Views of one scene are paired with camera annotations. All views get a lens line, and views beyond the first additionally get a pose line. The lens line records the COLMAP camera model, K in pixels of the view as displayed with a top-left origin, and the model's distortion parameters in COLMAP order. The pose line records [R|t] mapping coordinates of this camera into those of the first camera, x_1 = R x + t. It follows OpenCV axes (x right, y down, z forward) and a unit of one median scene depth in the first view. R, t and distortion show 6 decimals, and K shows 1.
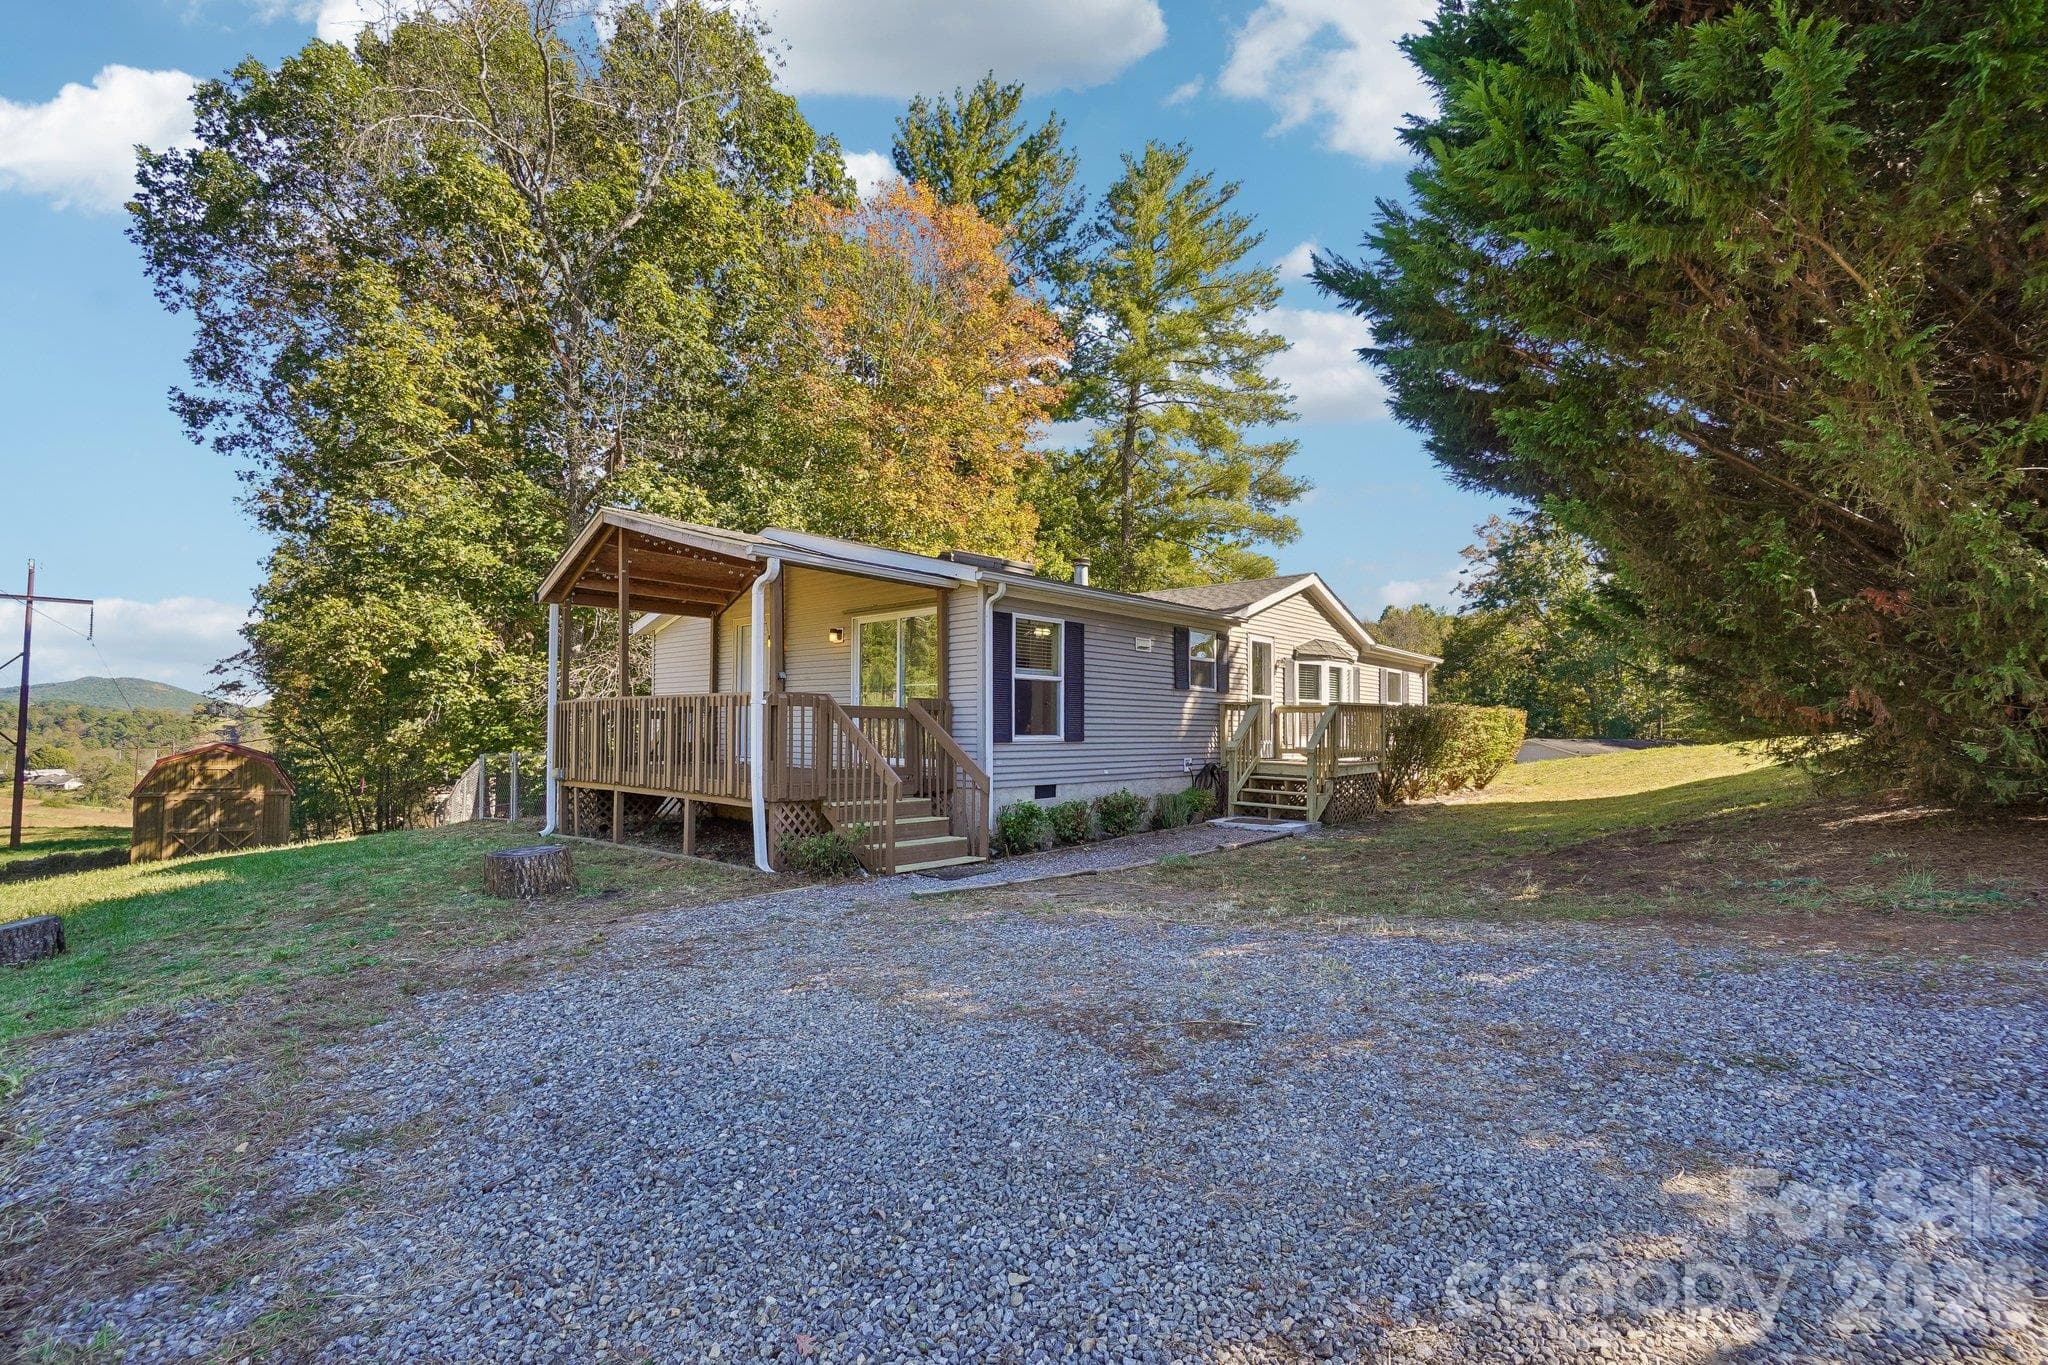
lens RADIAL K [[931.8, 0, 1022.4], [0, 931.8, 640.8], [0, 0, 1]] dist [-0.041854, 0.000532]
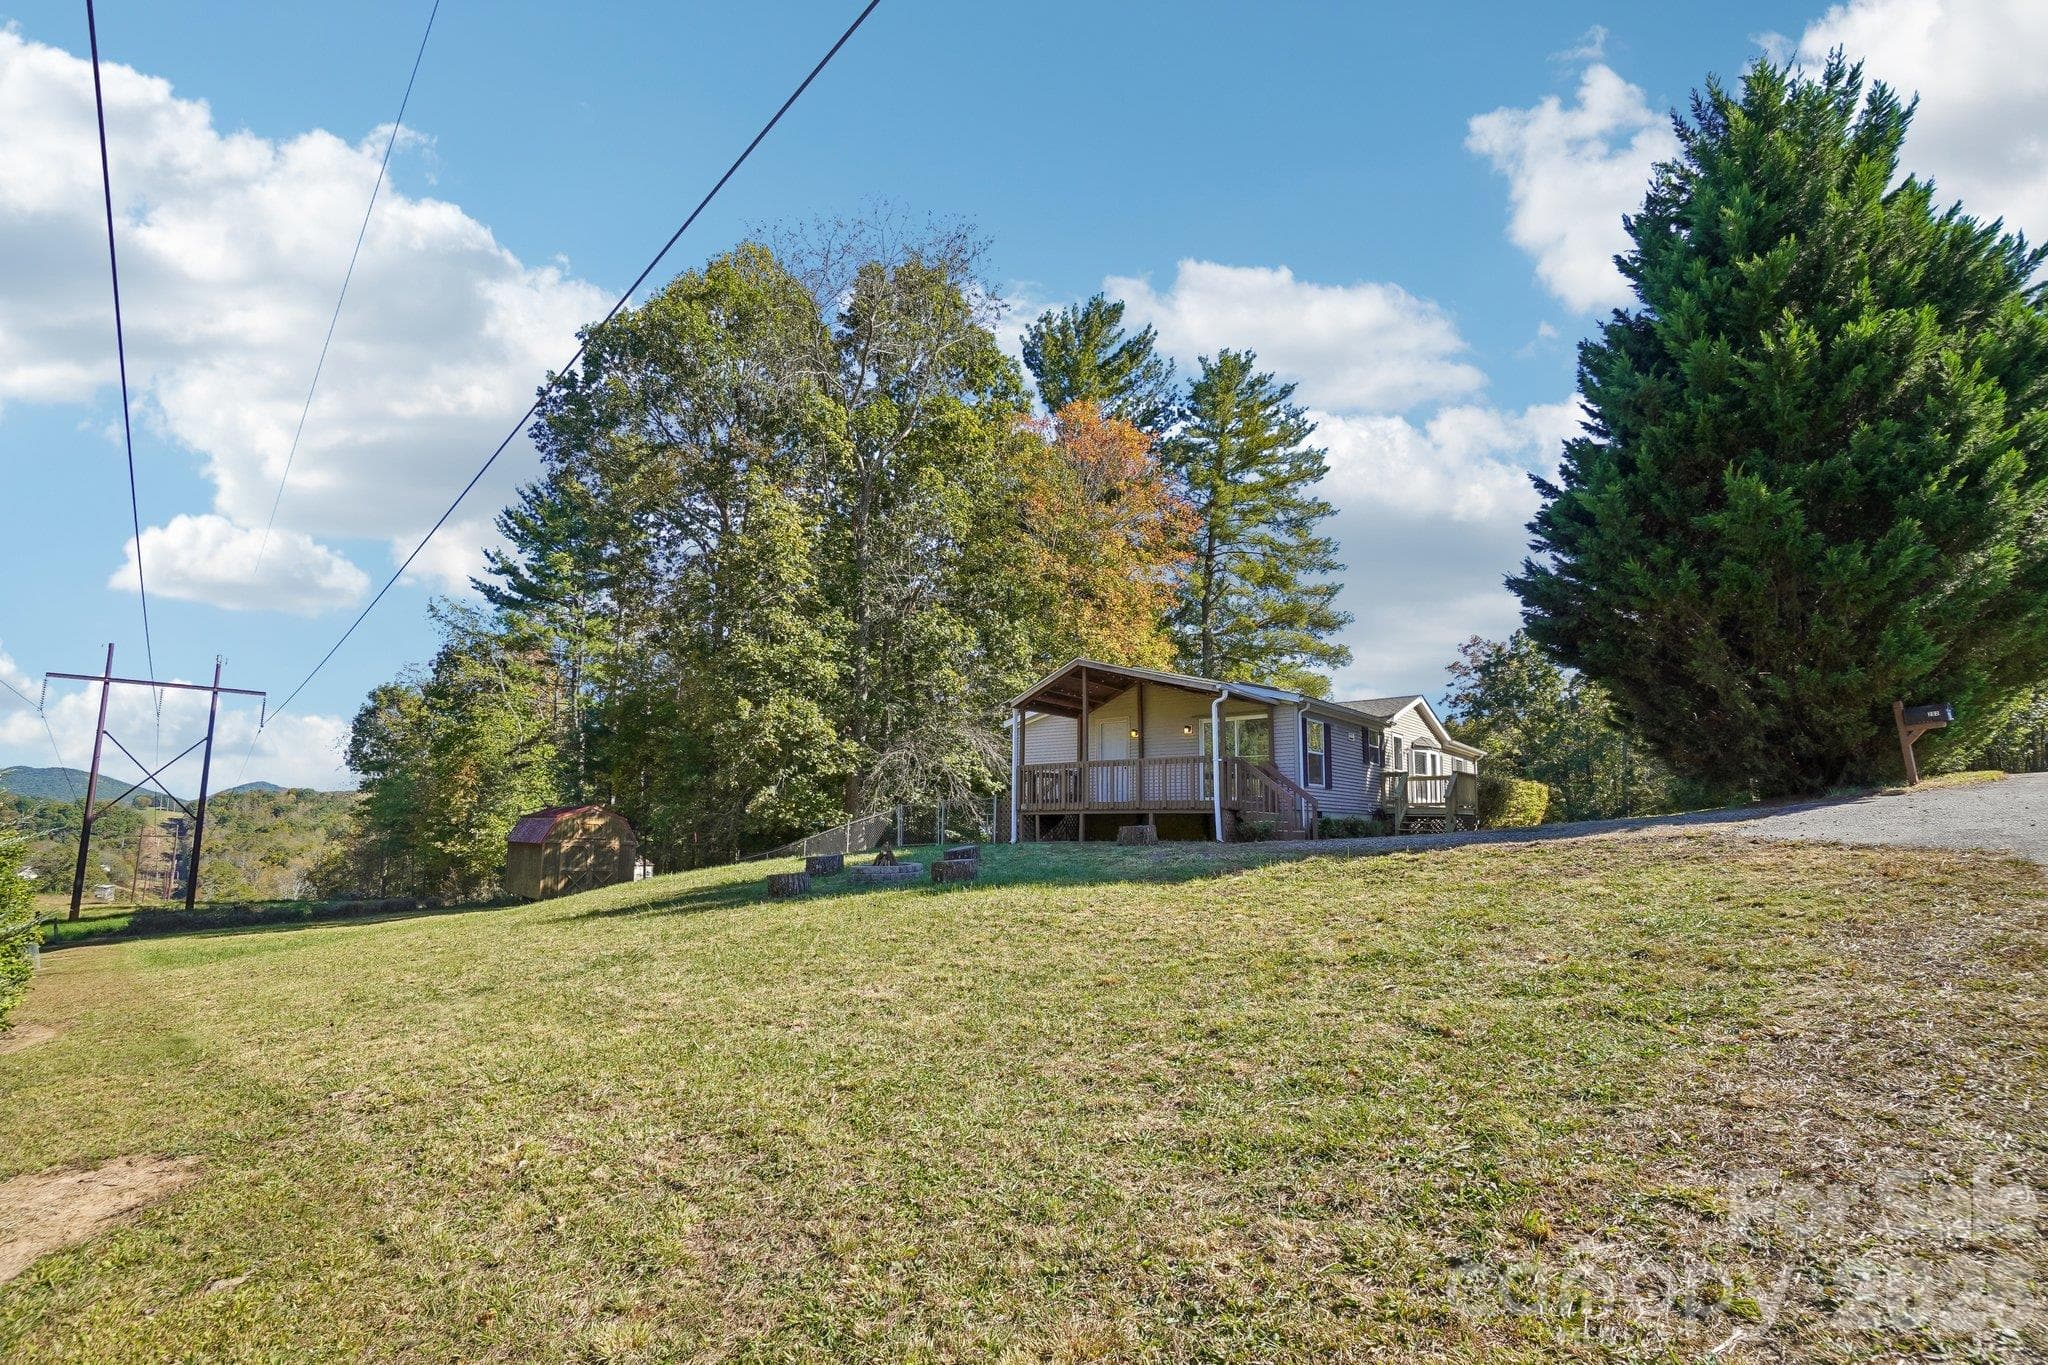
lens RADIAL K [[924.0, 0, 1020.8], [0, 924.0, 671.8], [0, 0, 1]] dist [-0.030023, 0.000589]
pose [[0.999479, 0.015276, 0.028425, -0.179487], [-0.013033, 0.996908, -0.077494, 0.008013], [-0.029521, 0.077083, 0.996588, -0.241472]]
